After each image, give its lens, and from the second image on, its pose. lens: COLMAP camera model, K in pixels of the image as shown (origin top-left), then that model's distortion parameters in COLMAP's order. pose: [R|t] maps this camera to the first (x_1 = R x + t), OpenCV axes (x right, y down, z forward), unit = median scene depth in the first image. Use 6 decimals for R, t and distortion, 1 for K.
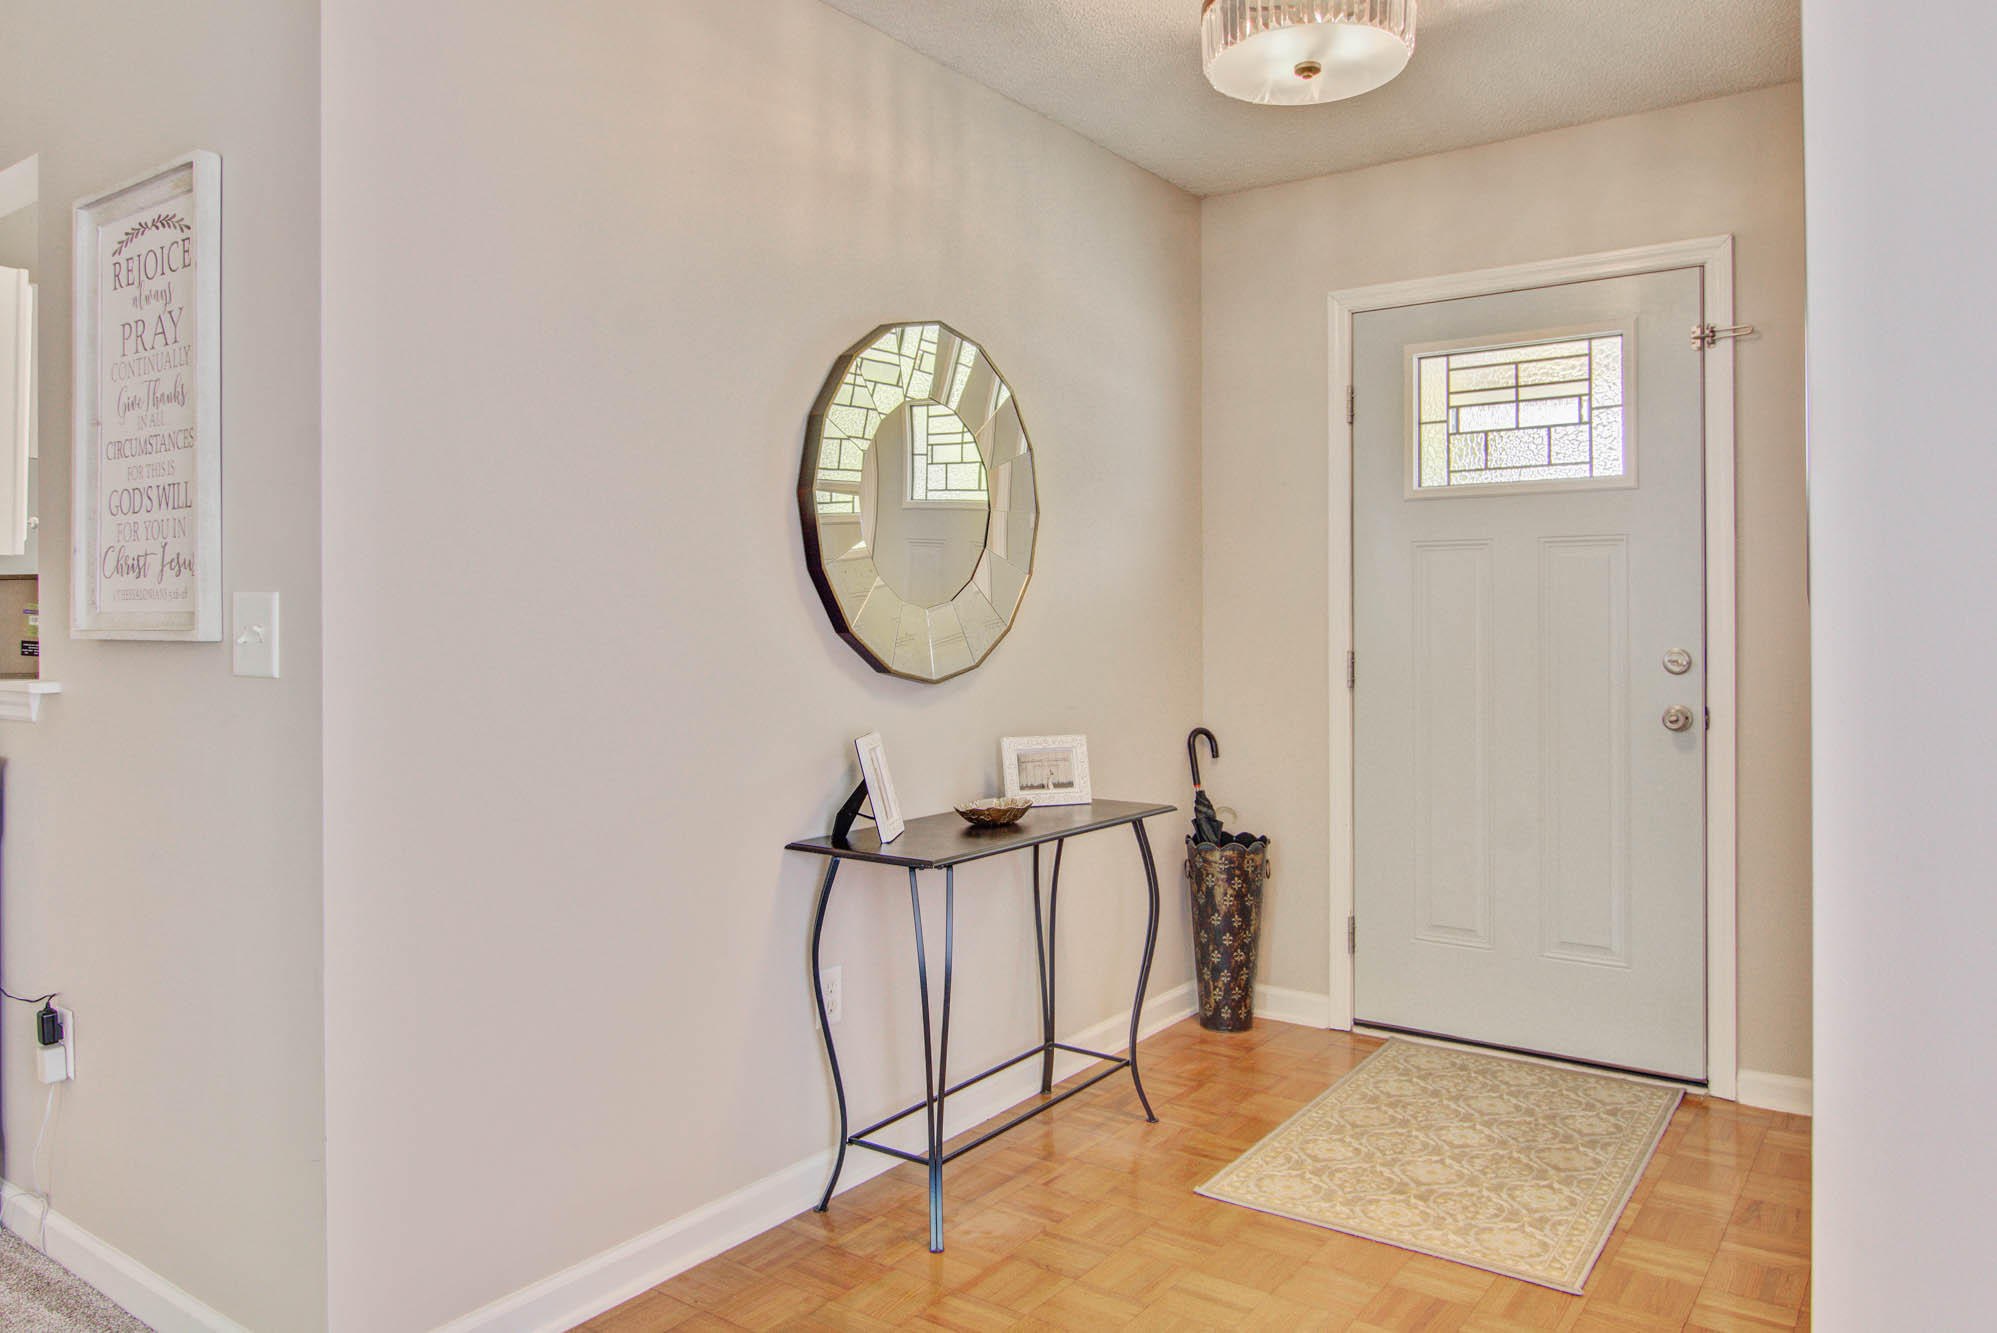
lens RADIAL K [[1354.5, 0, 998.2], [0, 1354.5, 616.2], [0, 0, 1]] dist [-0.002784, -0.000187]
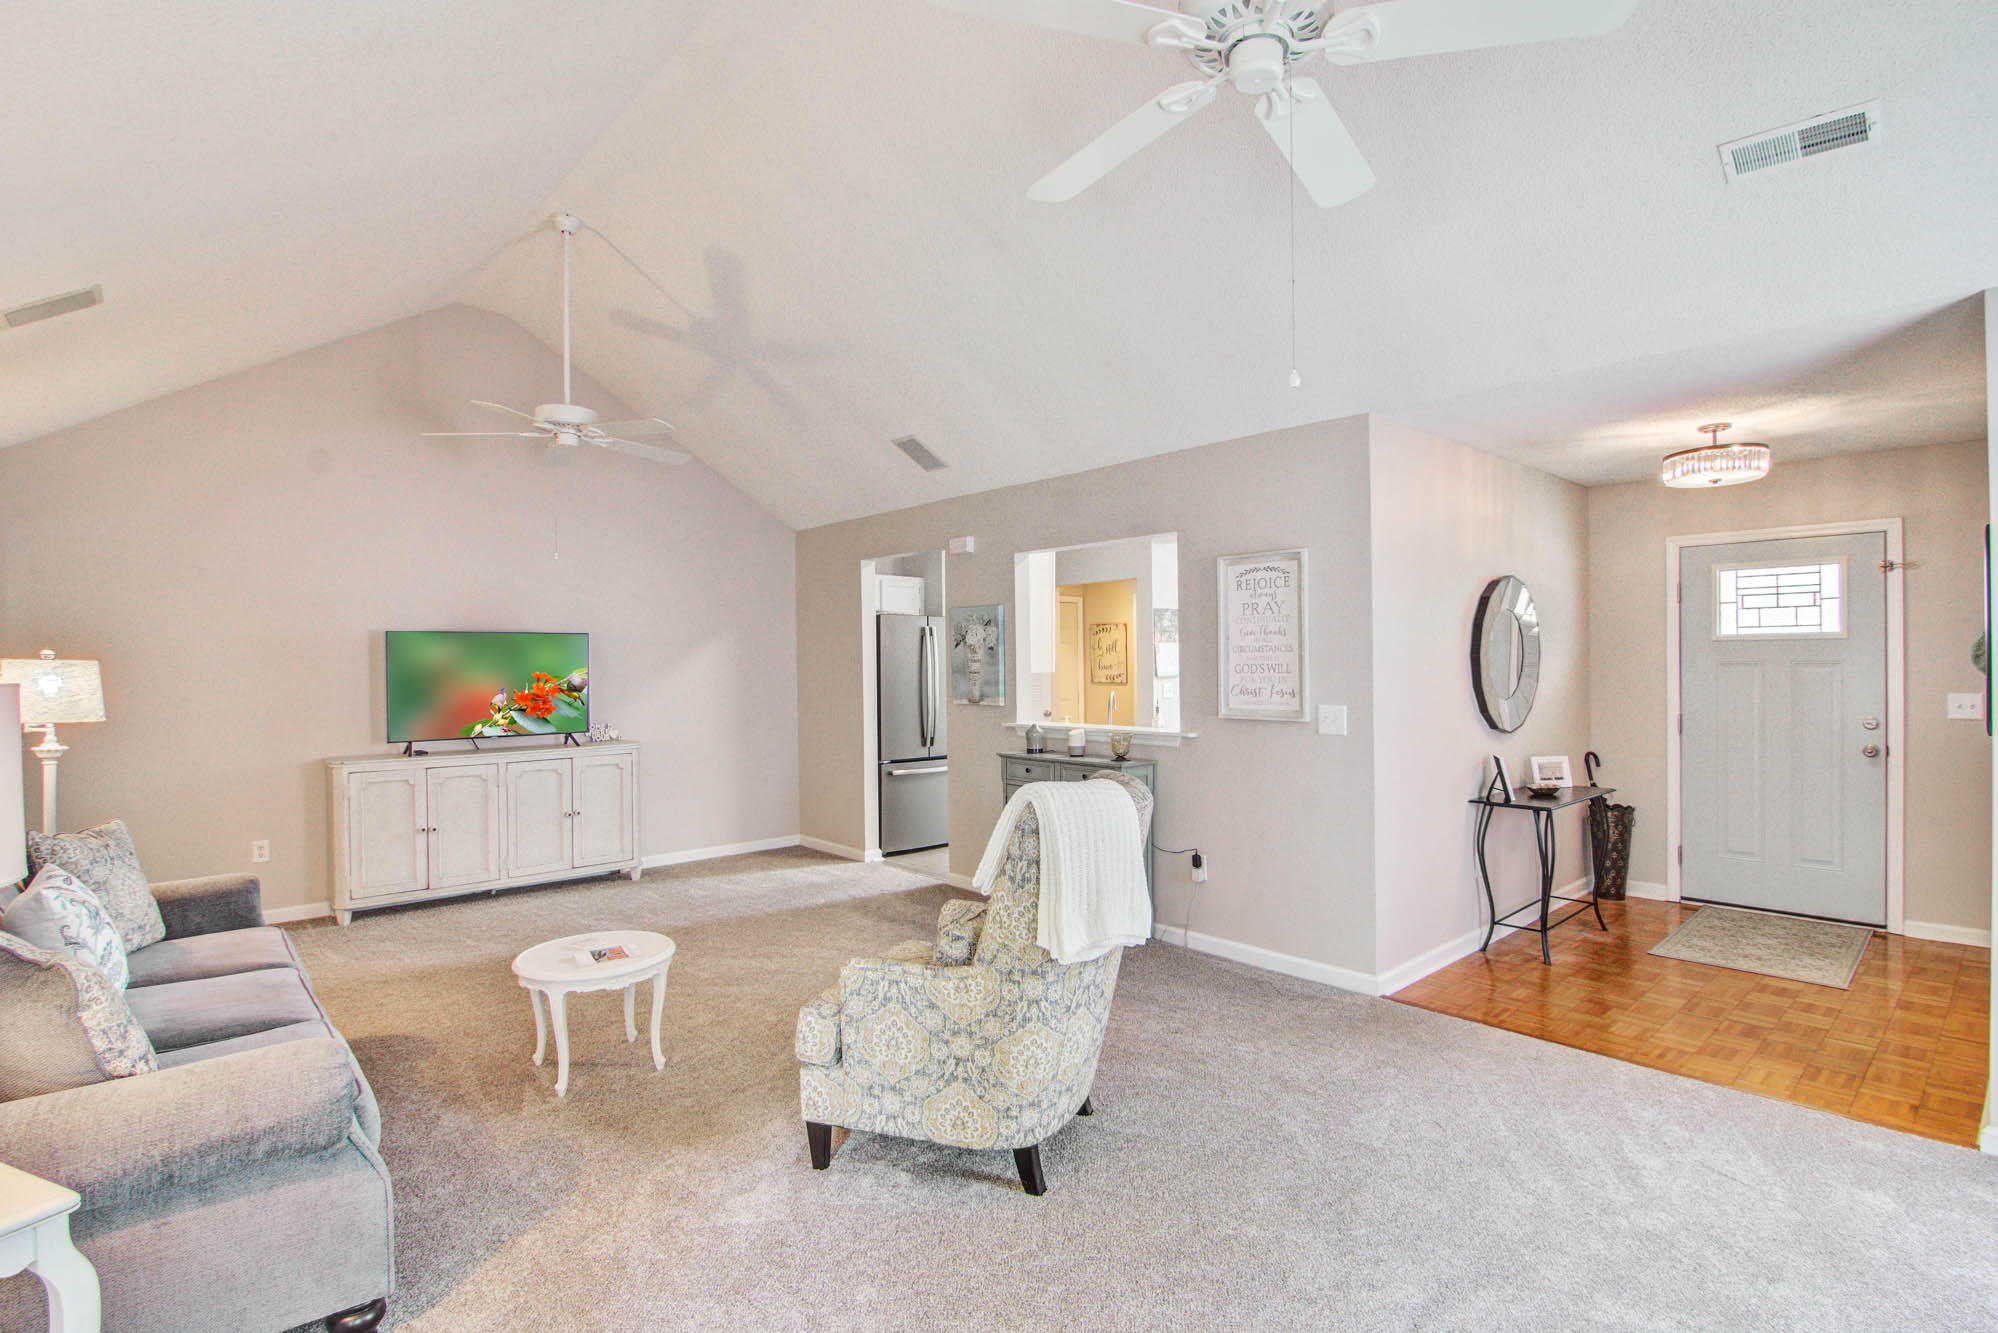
lens RADIAL K [[956.7, 0, 999.0], [0, 956.7, 666.5], [0, 0, 1]] dist [-0.023964, -0.000449]
pose [[0.976356, -0.004601, -0.216118, -0.472797], [0.006287, 0.999955, 0.007114, -0.069696], [0.216076, -0.008305, 0.976341, -0.659192]]
